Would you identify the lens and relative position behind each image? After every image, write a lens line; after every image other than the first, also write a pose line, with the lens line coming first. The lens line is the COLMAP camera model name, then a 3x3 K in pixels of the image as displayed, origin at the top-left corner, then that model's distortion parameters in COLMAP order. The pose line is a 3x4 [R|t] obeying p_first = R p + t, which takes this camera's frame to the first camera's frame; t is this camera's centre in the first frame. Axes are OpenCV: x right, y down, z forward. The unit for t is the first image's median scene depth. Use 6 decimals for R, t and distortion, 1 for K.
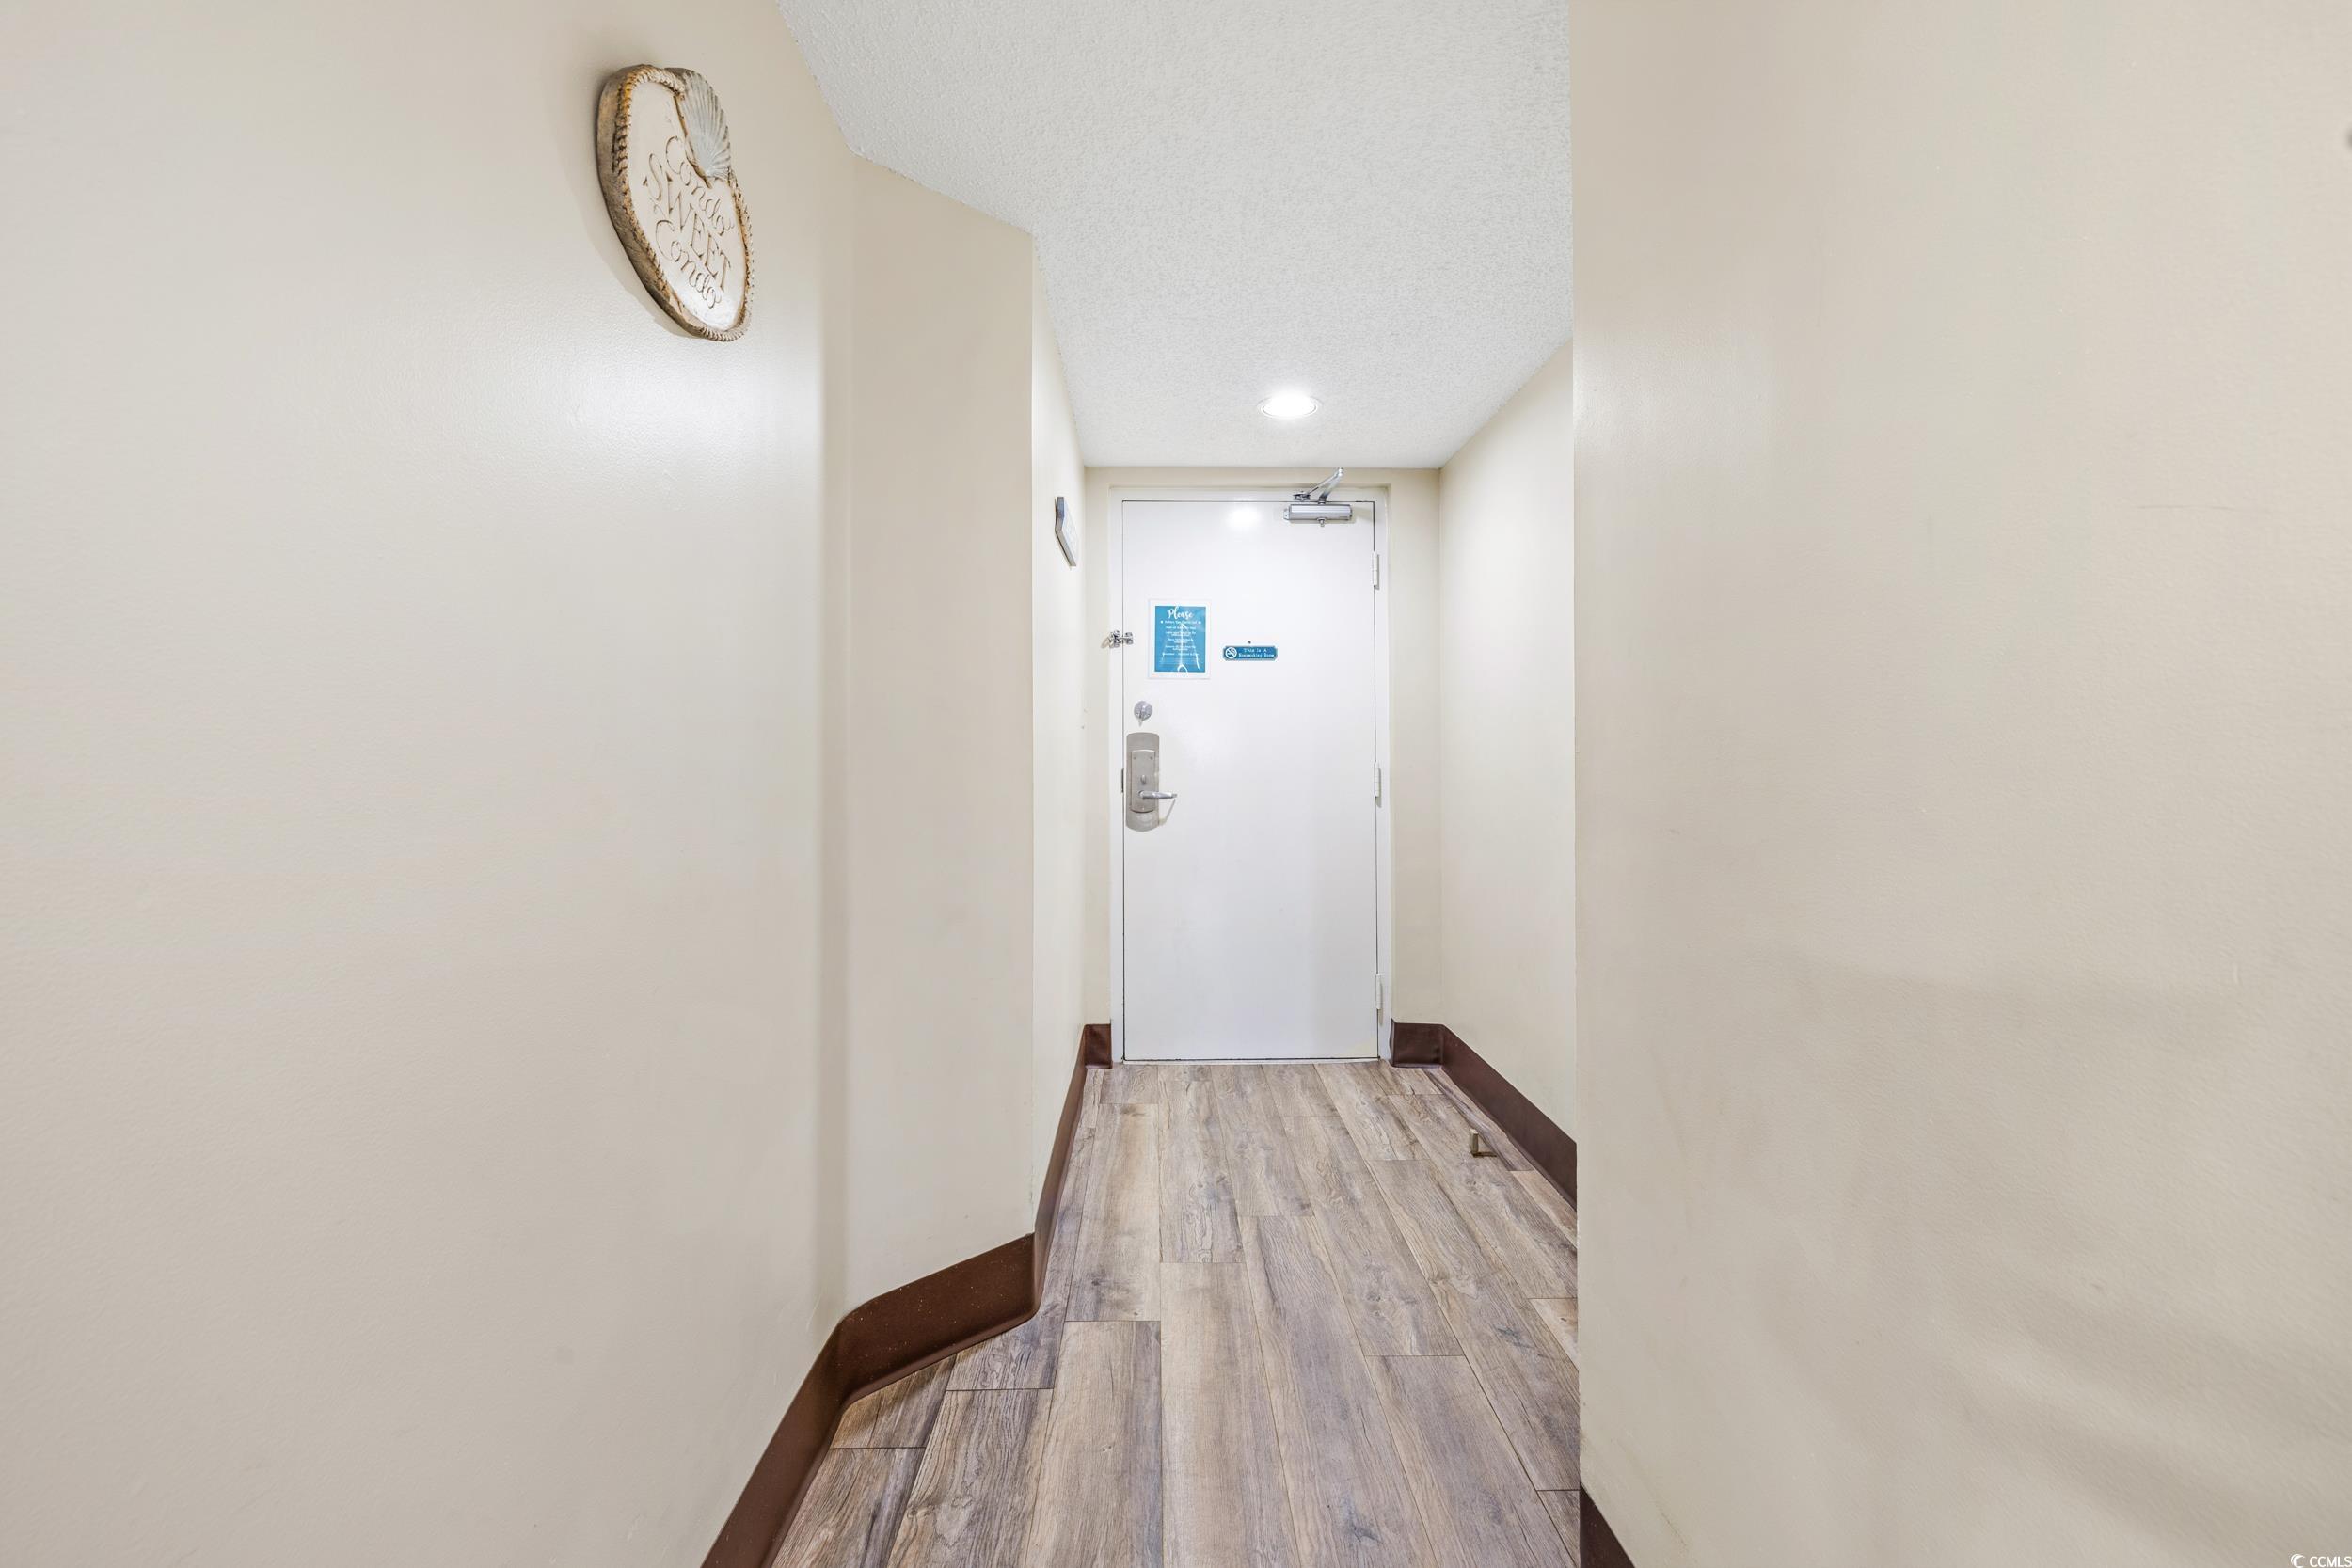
lens RADIAL K [[995.0, 0, 1176.1], [0, 995.0, 774.3], [0, 0, 1]] dist [-0.000249, 0.001664]
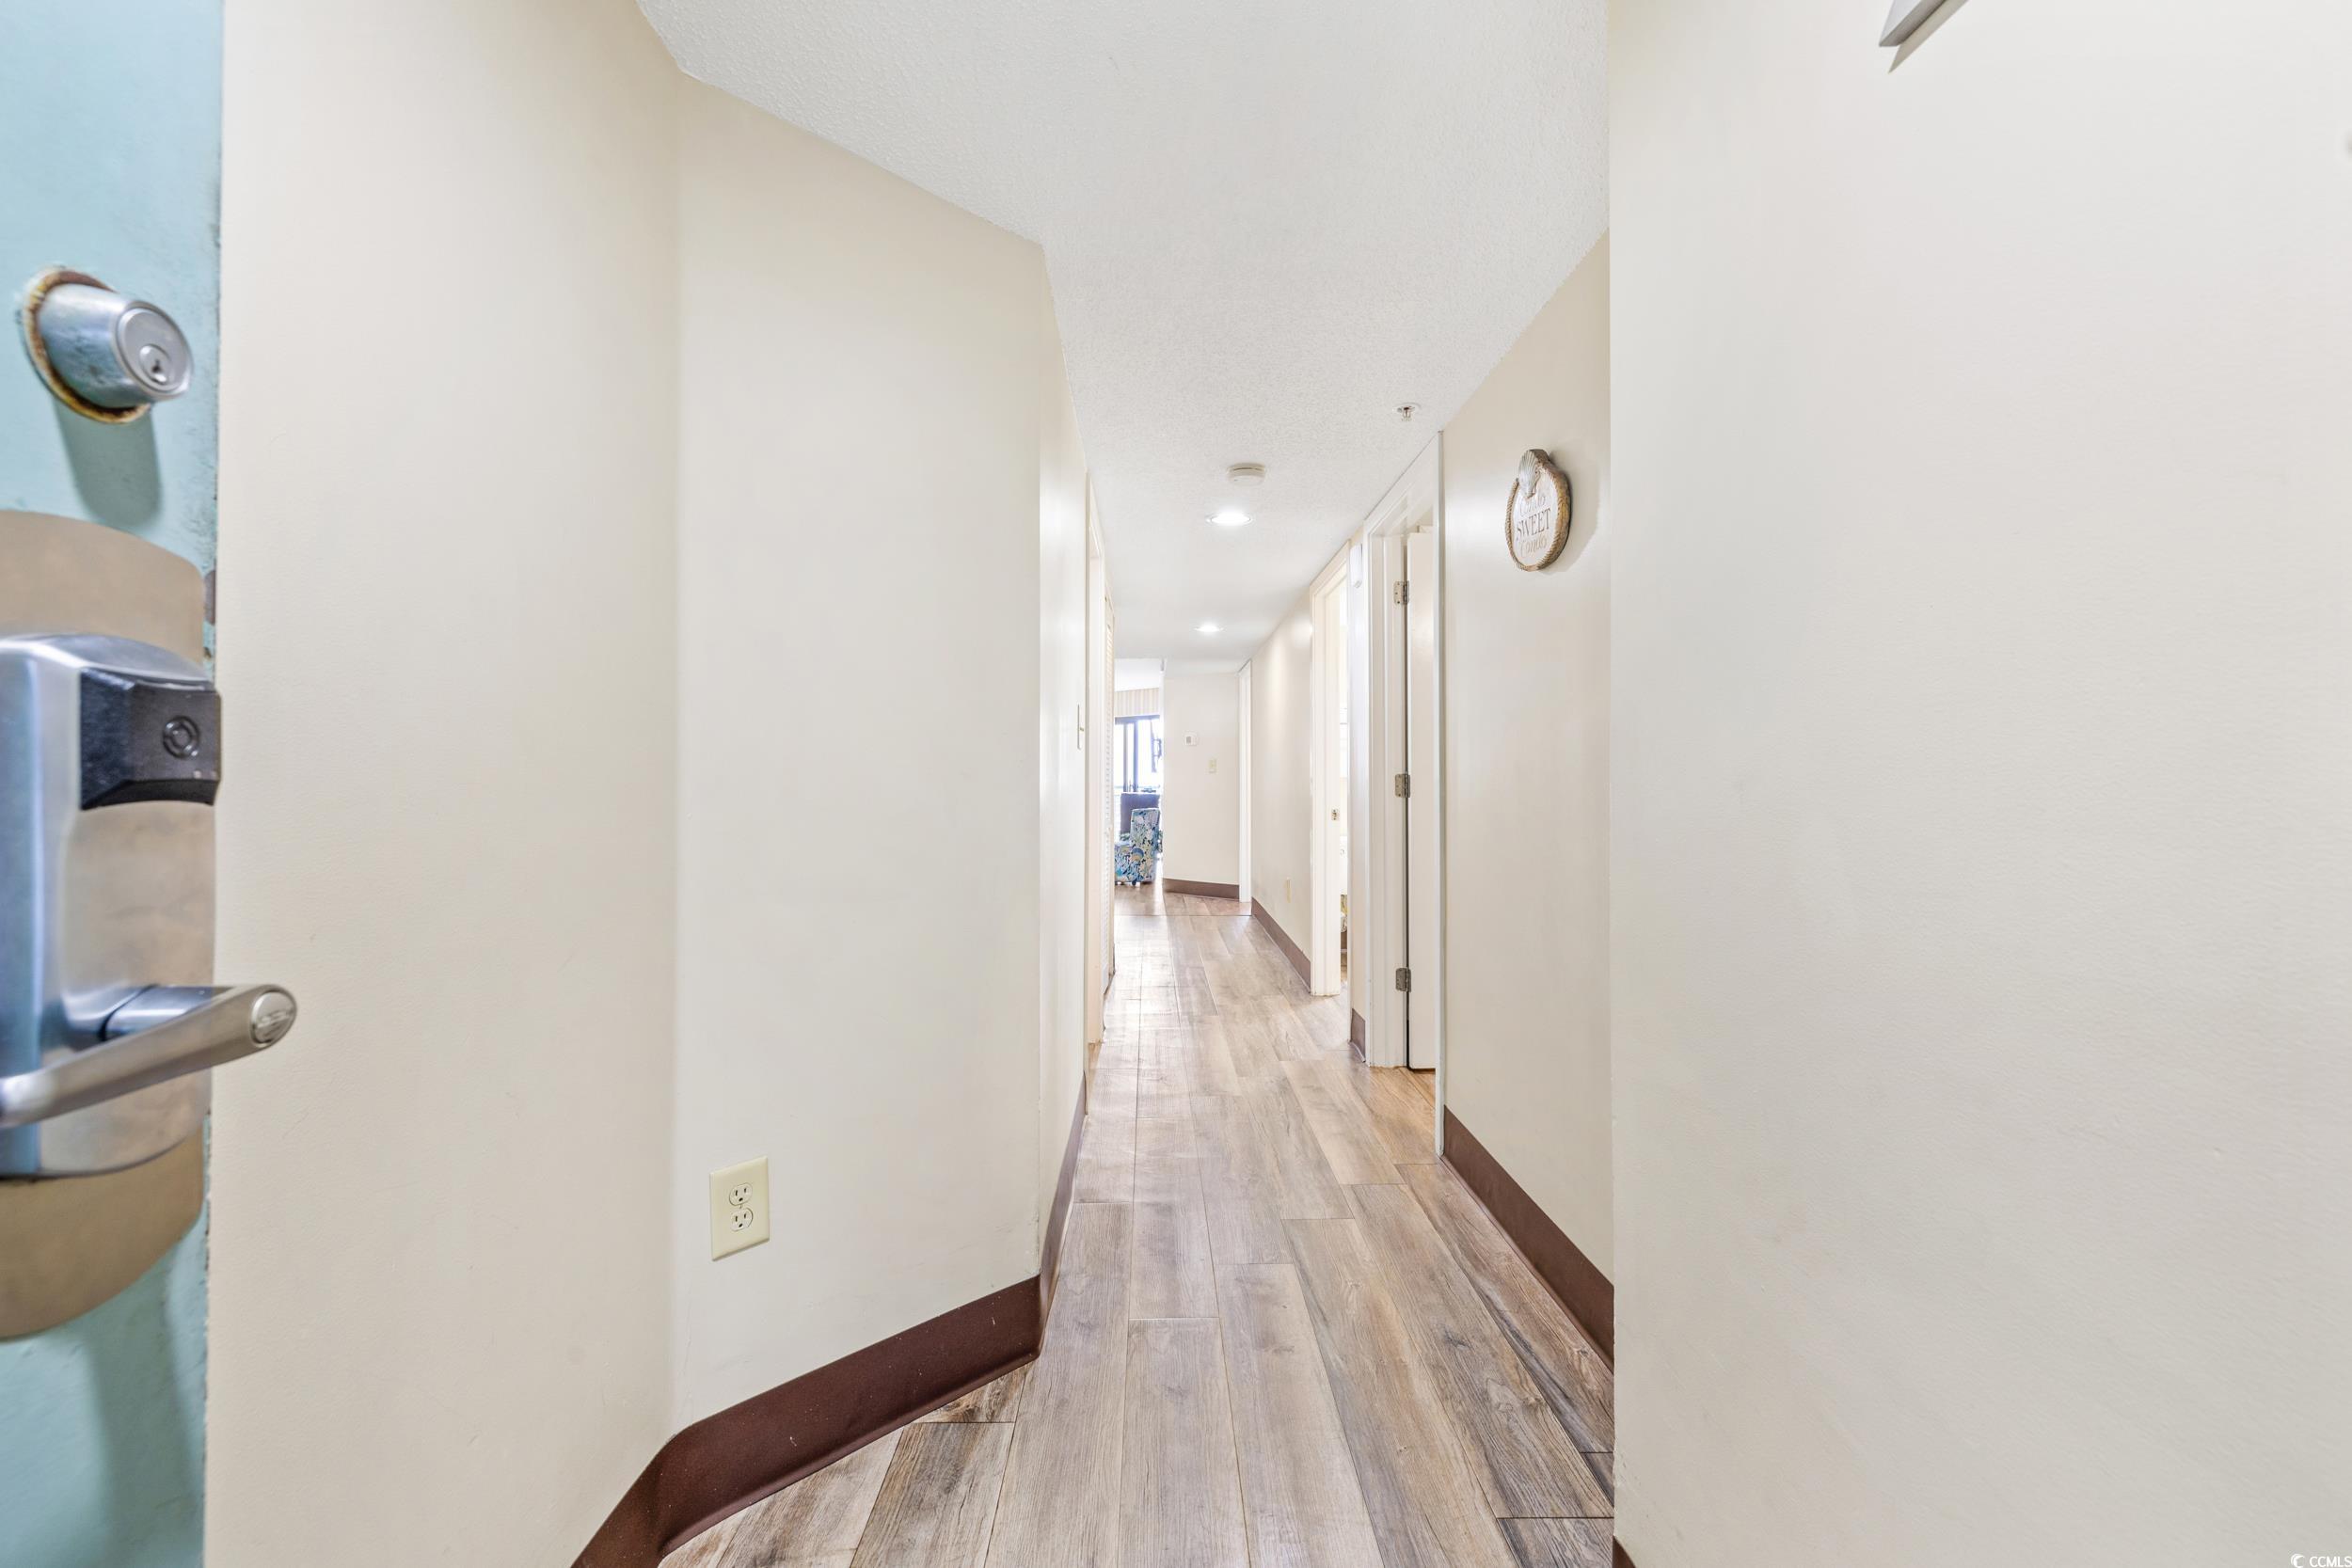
lens RADIAL K [[995.0, 0, 1176.0], [0, 995.0, 781.1], [0, 0, 1]] dist [-0.000249, 0.001664]
pose [[-0.999998, 0.001527, -0.001463, 0.166450], [0.001517, 0.999975, 0.006875, -0.026383], [0.001474, 0.006873, -0.999975, 2.021152]]
